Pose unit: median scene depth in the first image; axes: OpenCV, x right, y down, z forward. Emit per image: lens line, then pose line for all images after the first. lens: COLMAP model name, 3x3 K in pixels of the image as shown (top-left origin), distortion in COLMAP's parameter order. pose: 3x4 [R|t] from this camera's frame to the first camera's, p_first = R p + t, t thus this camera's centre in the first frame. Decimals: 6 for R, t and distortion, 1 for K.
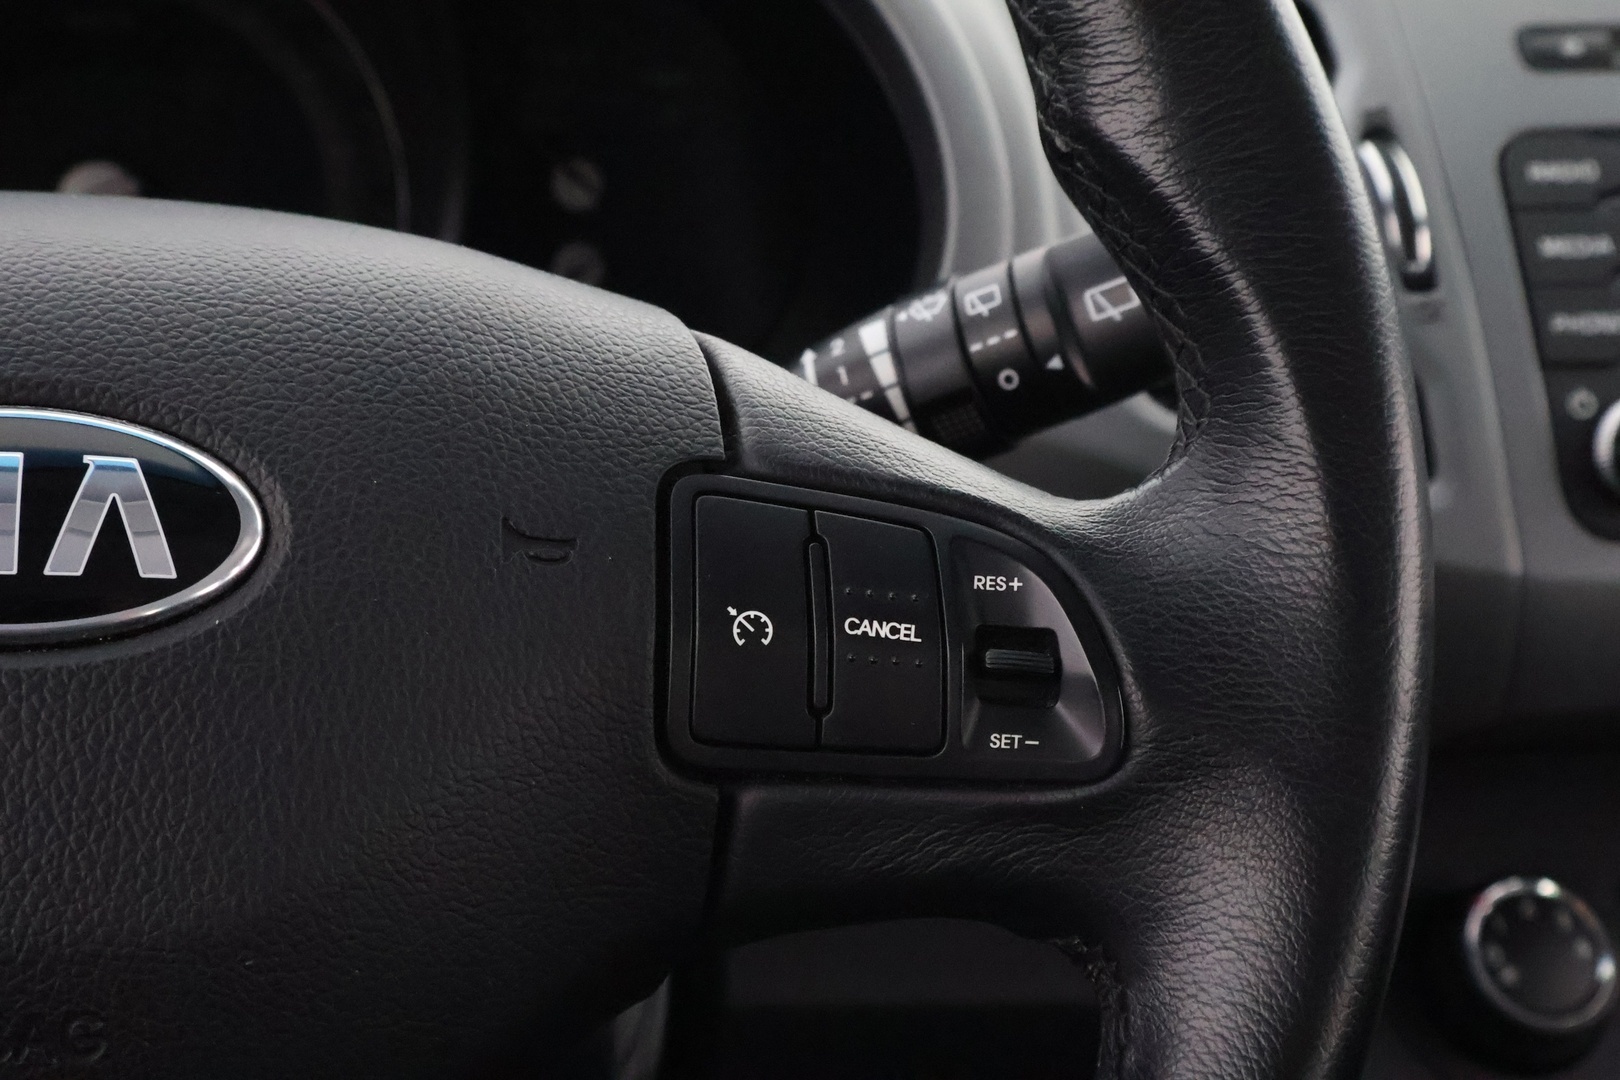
lens RADIAL K [[2711.3, 0, 810.0], [0, 2711.3, 540.0], [0, 0, 1]] dist [0.009675, -0.005008]
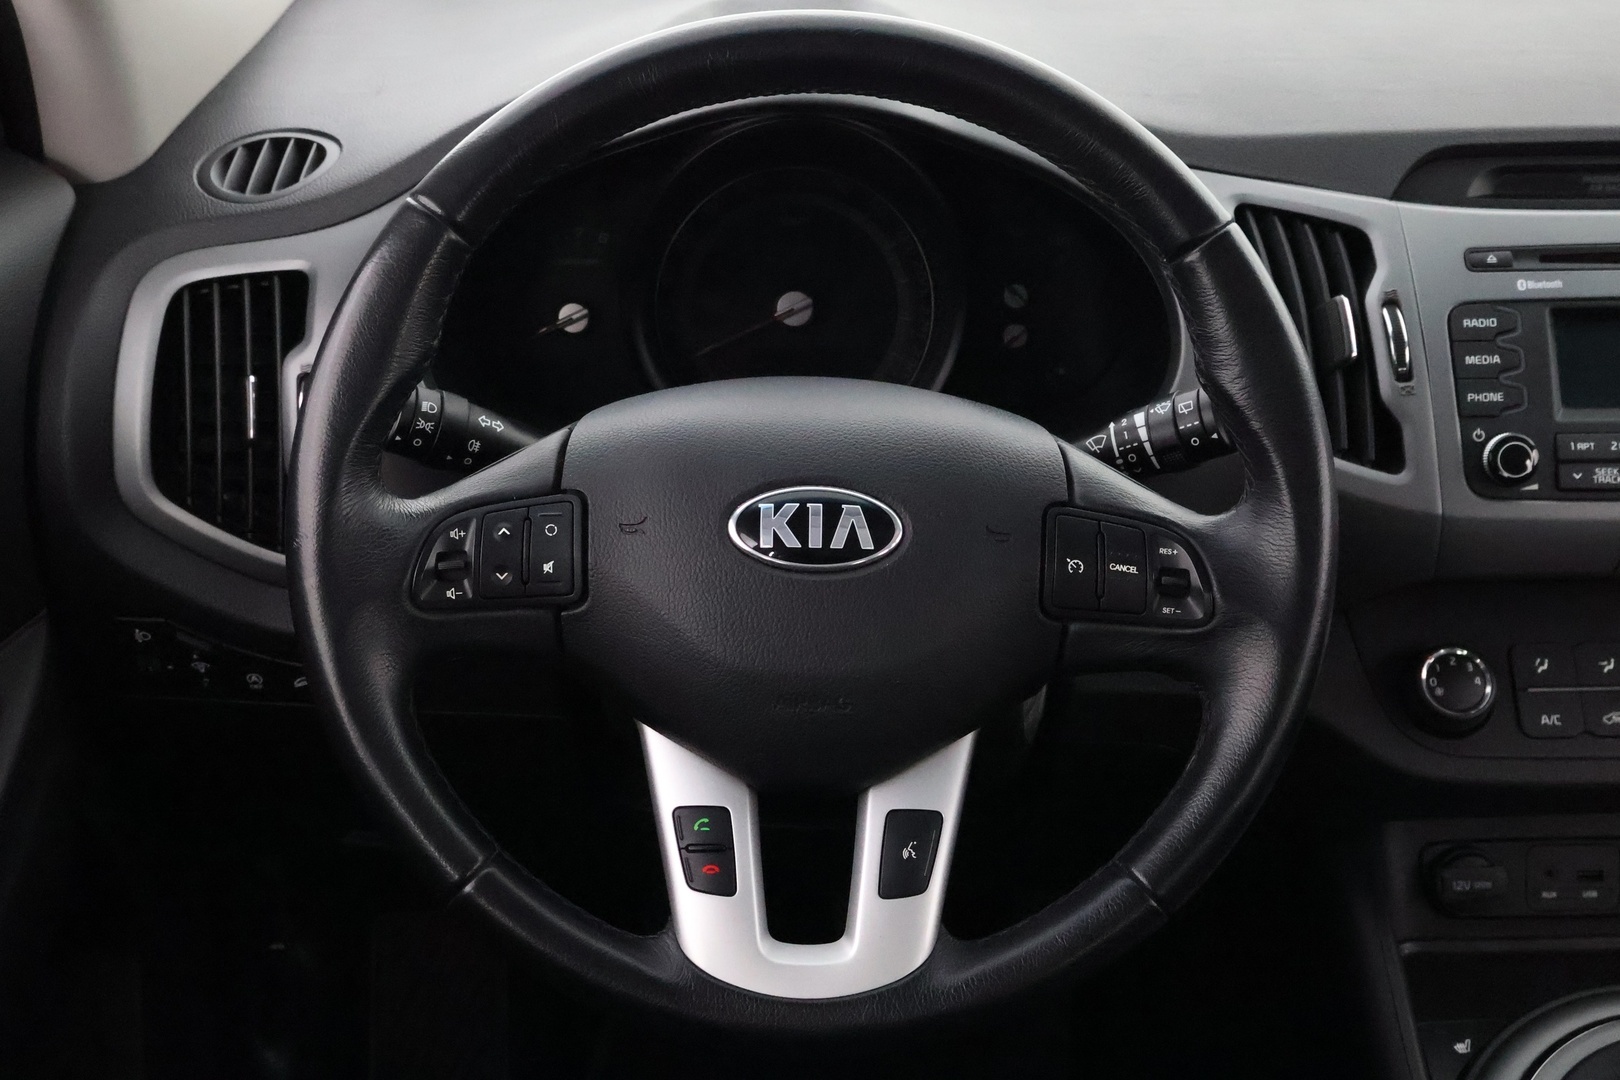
lens RADIAL K [[2078.2, 0, 810.0], [0, 2078.2, 540.0], [0, 0, 1]] dist [0.027522, -0.029505]
pose [[0.983756, 0.033767, -0.176307, 0.080296], [-0.011801, 0.992190, 0.124180, -0.240116], [0.179123, -0.120082, 0.976471, -1.047211]]
